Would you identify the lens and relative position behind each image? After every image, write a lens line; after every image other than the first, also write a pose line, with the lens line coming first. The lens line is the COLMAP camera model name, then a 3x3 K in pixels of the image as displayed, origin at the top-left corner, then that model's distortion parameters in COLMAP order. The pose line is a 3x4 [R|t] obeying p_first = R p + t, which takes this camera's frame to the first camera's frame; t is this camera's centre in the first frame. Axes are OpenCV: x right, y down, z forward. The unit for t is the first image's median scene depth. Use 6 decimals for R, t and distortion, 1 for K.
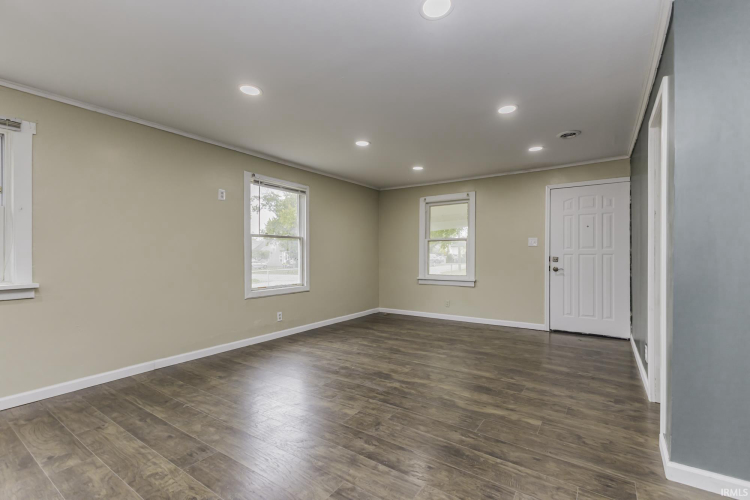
lens RADIAL K [[332.8, 0, 375.0], [0, 332.8, 250.0], [0, 0, 1]] dist [0.008423, -0.000432]
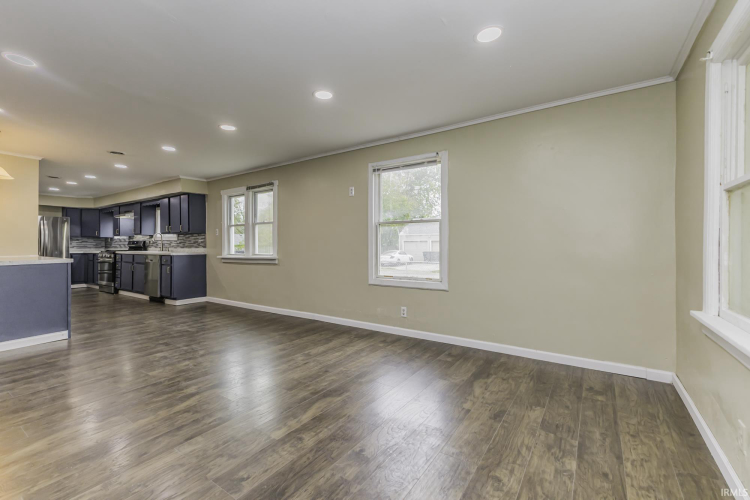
lens RADIAL K [[318.0, 0, 372.8], [0, 318.0, 242.1], [0, 0, 1]] dist [0.009693, -0.000087]
pose [[0.018618, -0.000781, -0.999826, 0.646319], [0.018126, 0.999836, -0.000444, 0.013212], [0.999662, -0.018115, 0.018629, 1.036097]]
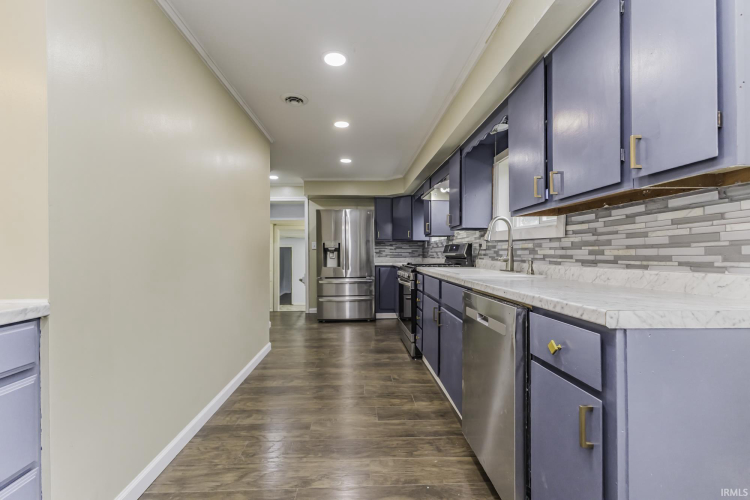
lens RADIAL K [[332.8, 0, 375.0], [0, 332.8, 250.0], [0, 0, 1]] dist [0.008423, -0.000432]
pose [[-0.791042, 0.000751, -0.611762, -0.597576], [0.014758, 0.999732, -0.017855, 0.008558], [0.611584, -0.023152, -0.790840, 0.218181]]
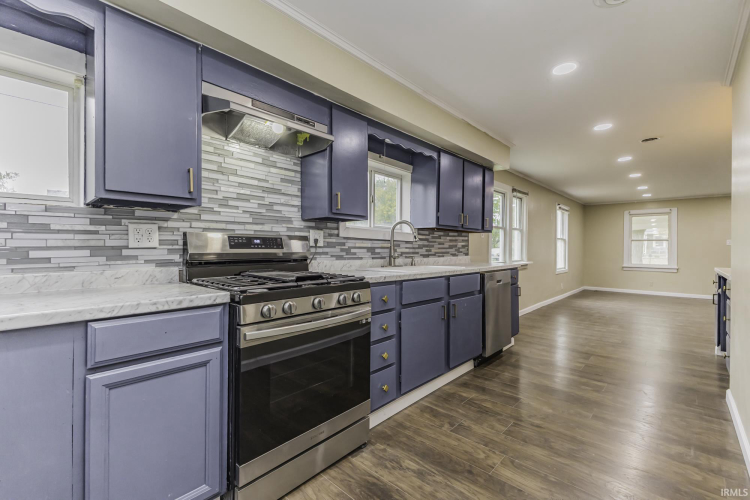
lens RADIAL K [[332.8, 0, 375.0], [0, 332.8, 250.0], [0, 0, 1]] dist [0.008423, -0.000432]
pose [[0.991050, 0.007472, -0.133280, -1.144621], [-0.005176, 0.999832, 0.017566, -0.009141], [0.133389, -0.016719, 0.990923, -0.904894]]
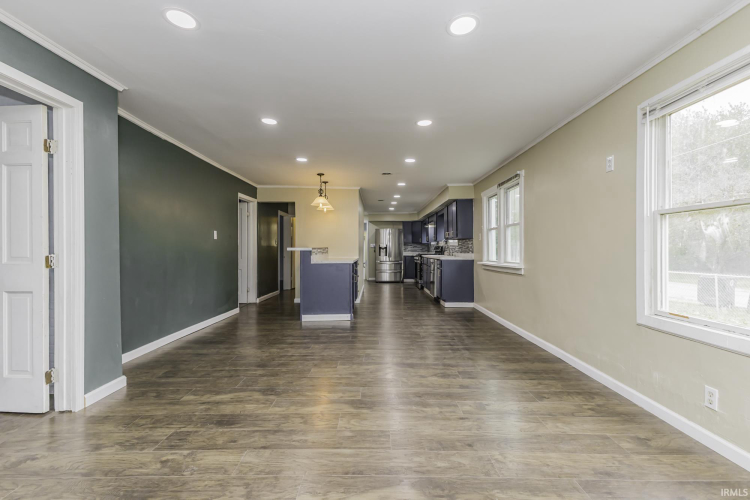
lens RADIAL K [[321.1, 0, 385.0], [0, 321.1, 249.7], [0, 0, 1]] dist [0.010074, -0.000047]
pose [[-0.803861, 0.004376, -0.594801, 0.321963], [0.010509, 0.999921, -0.006846, 0.014890], [0.594725, -0.011754, -0.803844, 1.243950]]
